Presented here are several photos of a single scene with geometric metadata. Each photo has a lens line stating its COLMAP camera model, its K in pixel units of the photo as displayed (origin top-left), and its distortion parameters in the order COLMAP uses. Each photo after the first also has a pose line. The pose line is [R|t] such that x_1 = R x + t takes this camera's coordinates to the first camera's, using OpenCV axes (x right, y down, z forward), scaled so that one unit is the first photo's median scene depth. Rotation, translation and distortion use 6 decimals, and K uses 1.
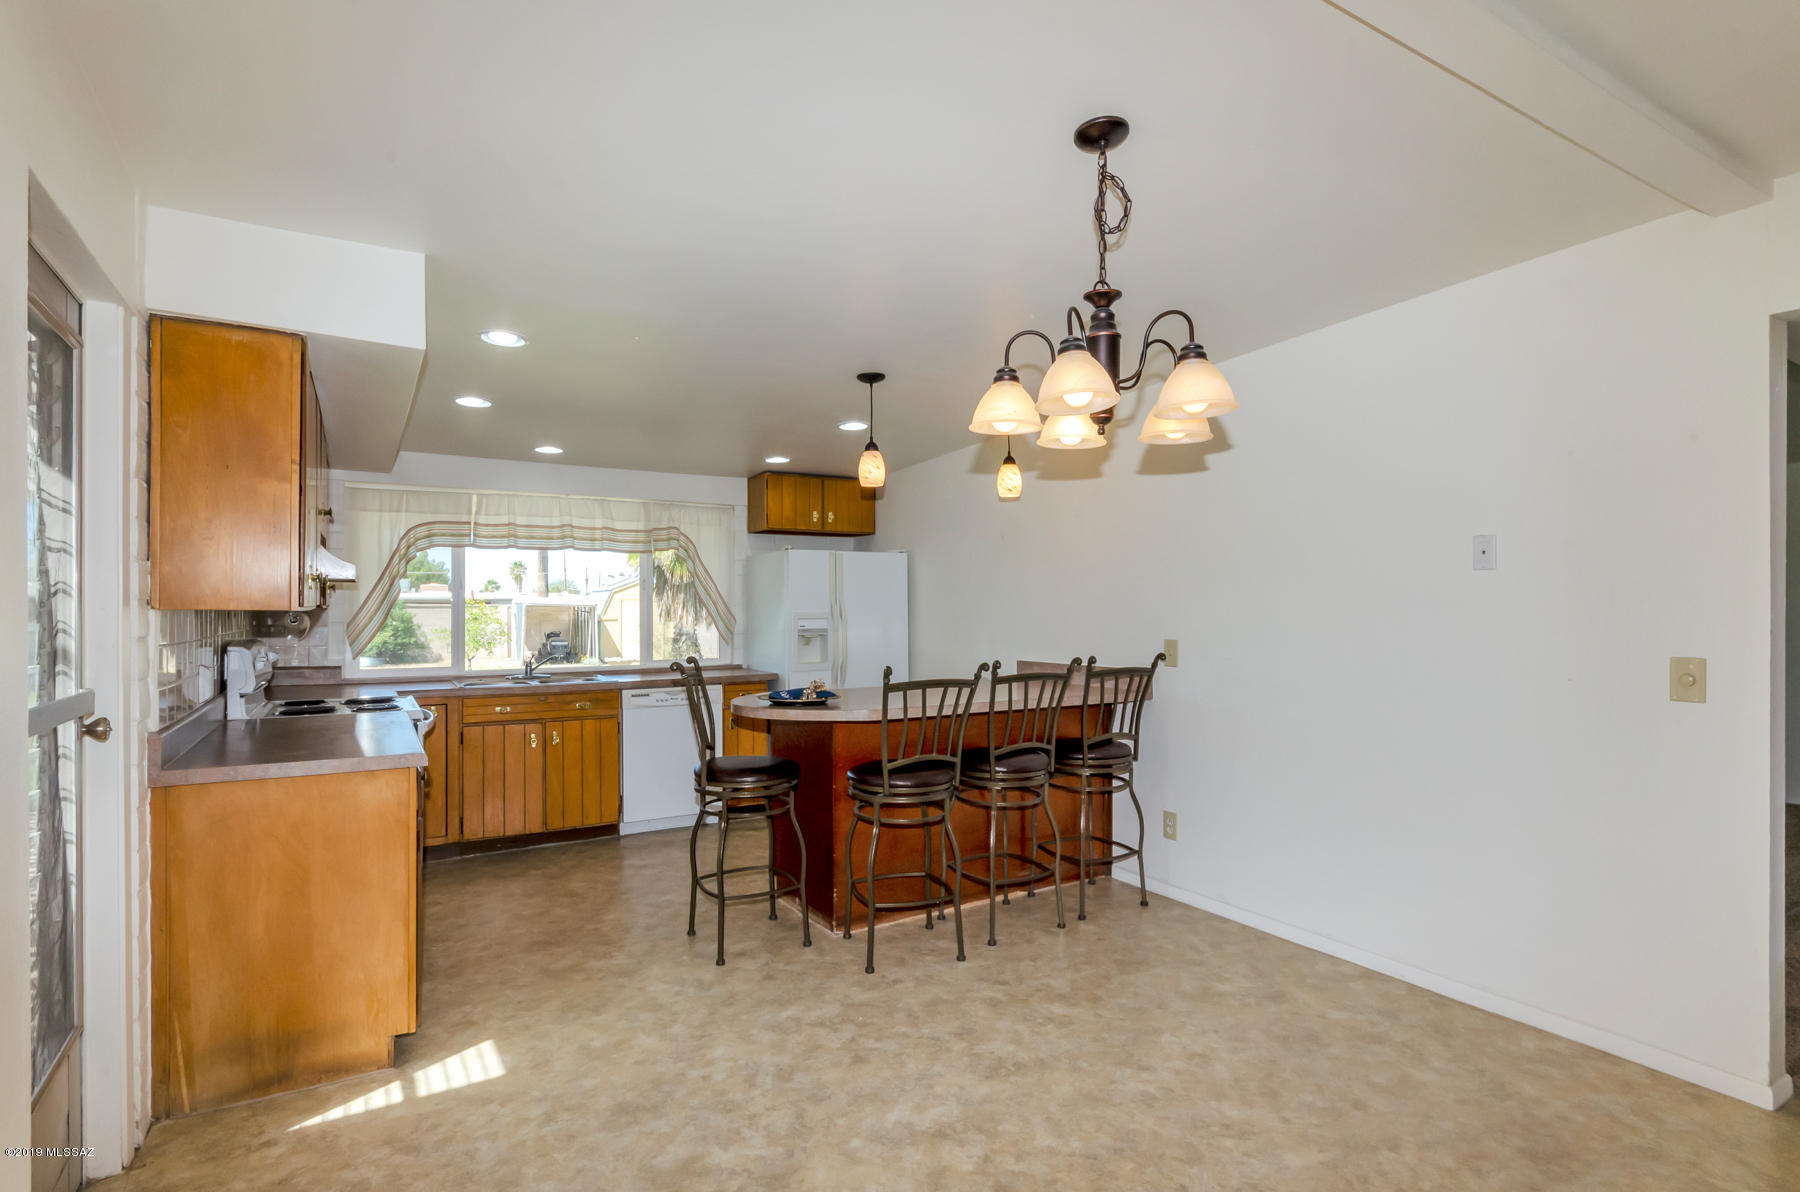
lens RADIAL K [[880.4, 0, 895.6], [0, 880.4, 604.0], [0, 0, 1]] dist [-0.004152, -0.002404]
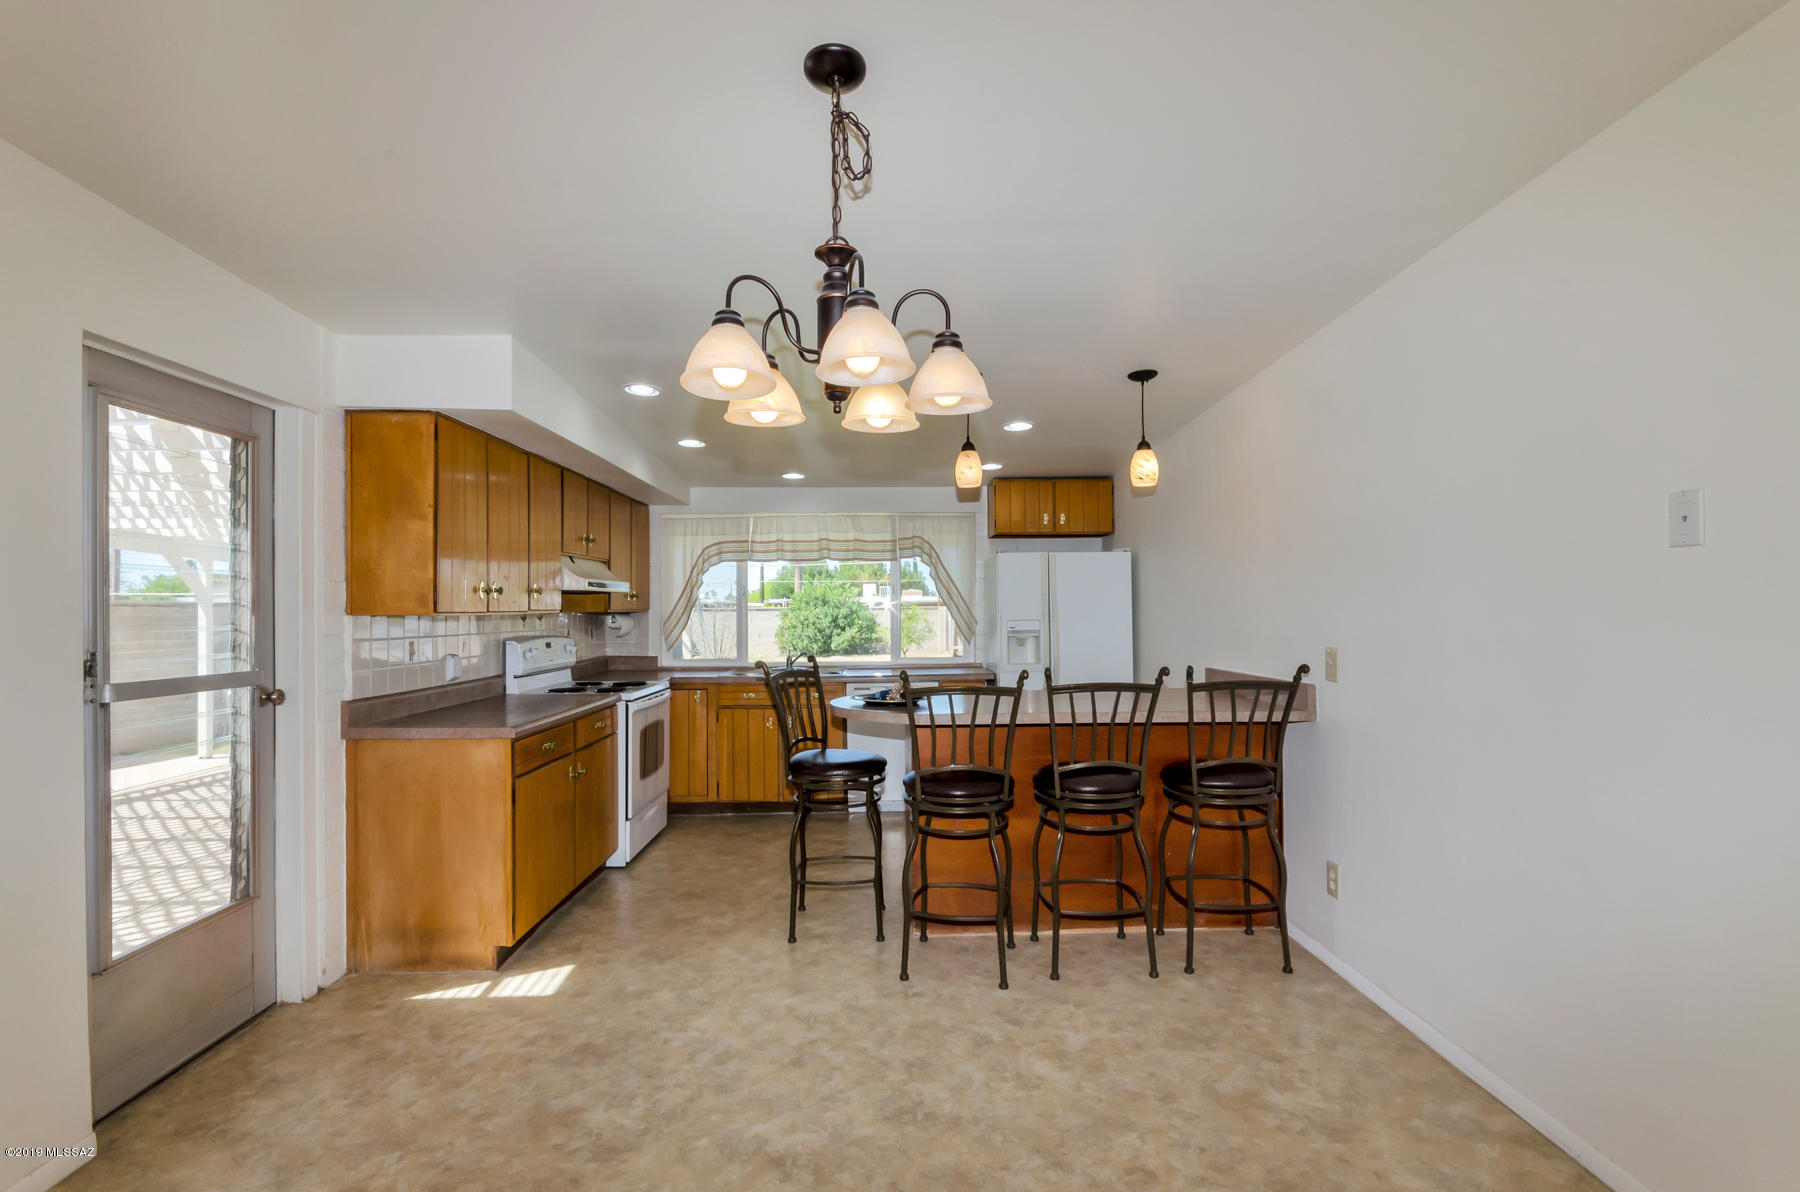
lens RADIAL K [[808.6, 0, 900.8], [0, 808.6, 601.6], [0, 0, 1]] dist [-0.007433, -0.000582]
pose [[0.871451, -0.009400, -0.490393, 0.397508], [0.007850, 0.999956, -0.005217, -0.001115], [0.490420, 0.000696, 0.871486, 0.197301]]
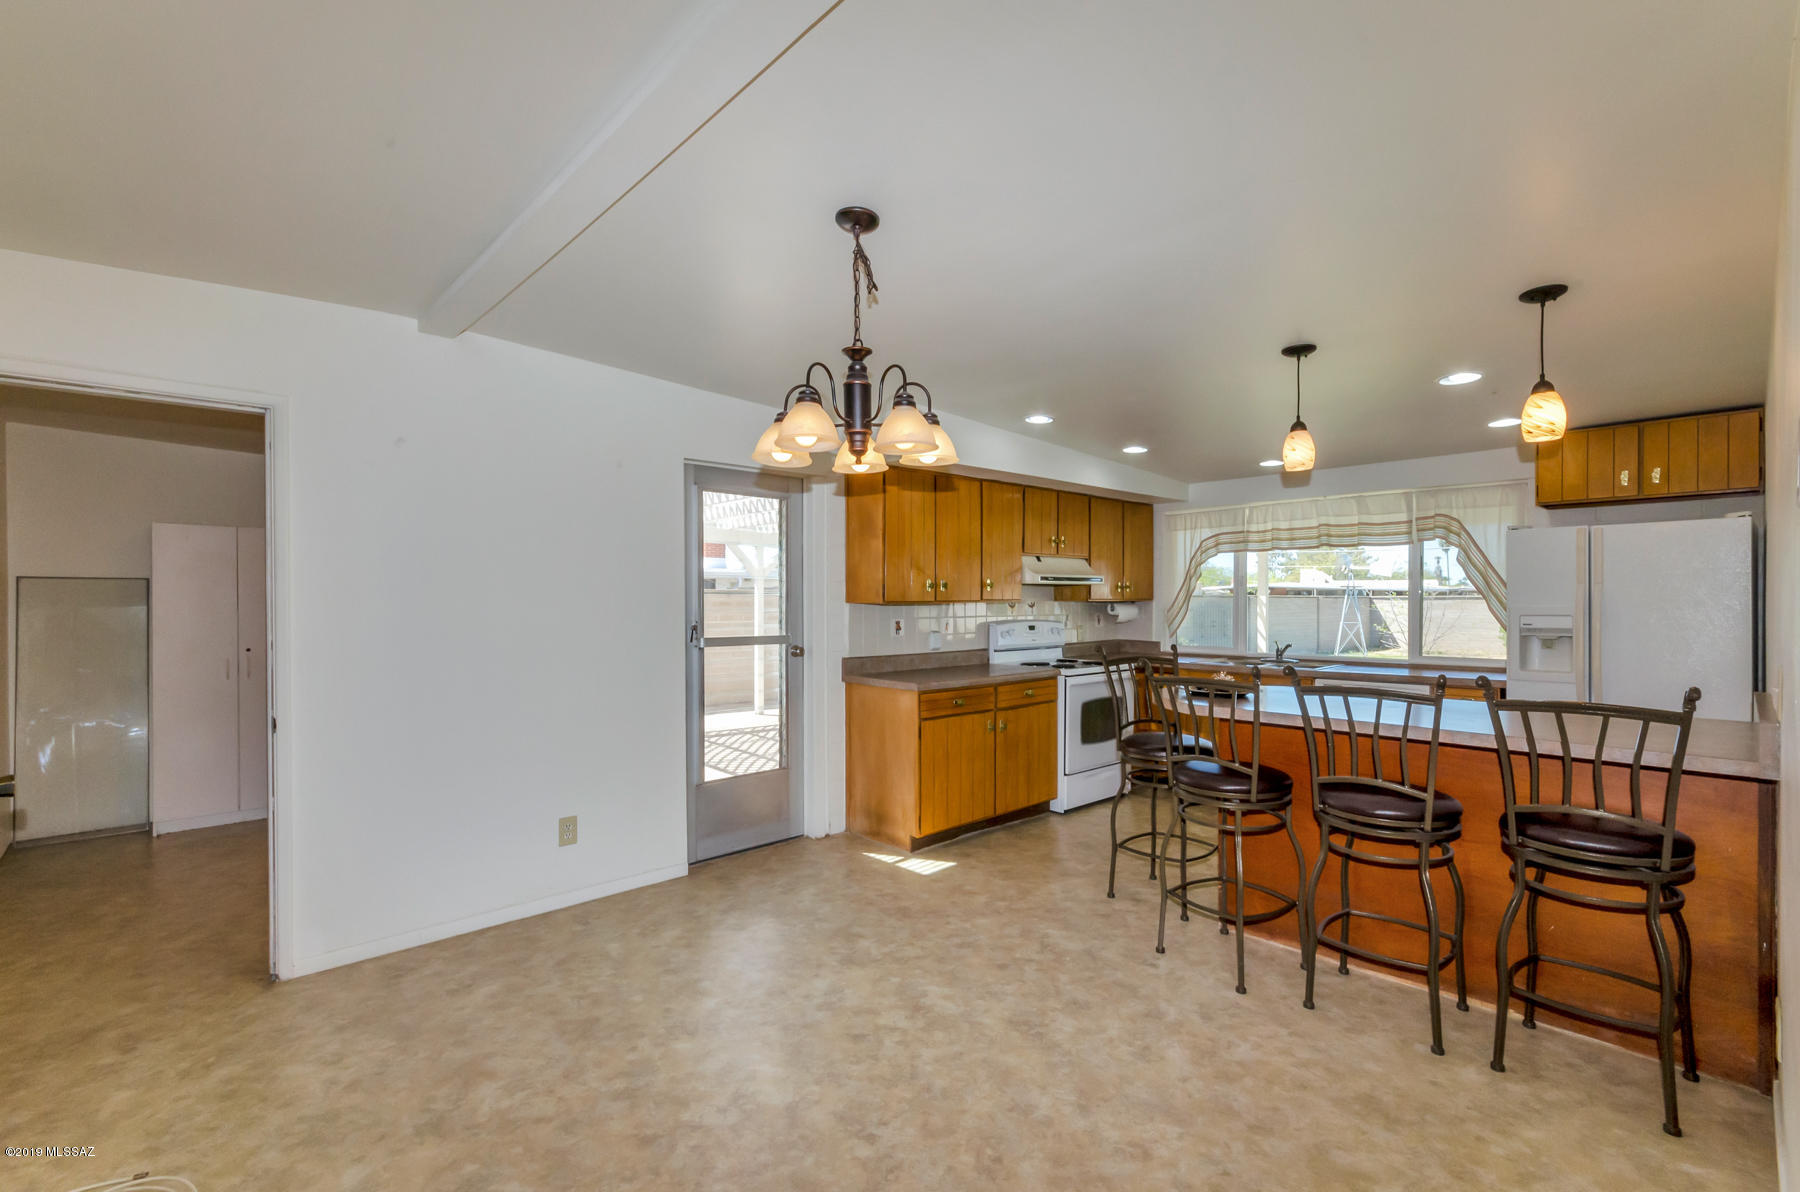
lens RADIAL K [[792.6, 0, 913.8], [0, 792.6, 602.0], [0, 0, 1]] dist [0.005176, -0.000349]
pose [[0.217933, 0.003138, -0.975959, 0.787021], [0.005715, 0.999974, 0.004491, -0.002509], [0.975947, -0.006557, 0.217909, 0.488488]]
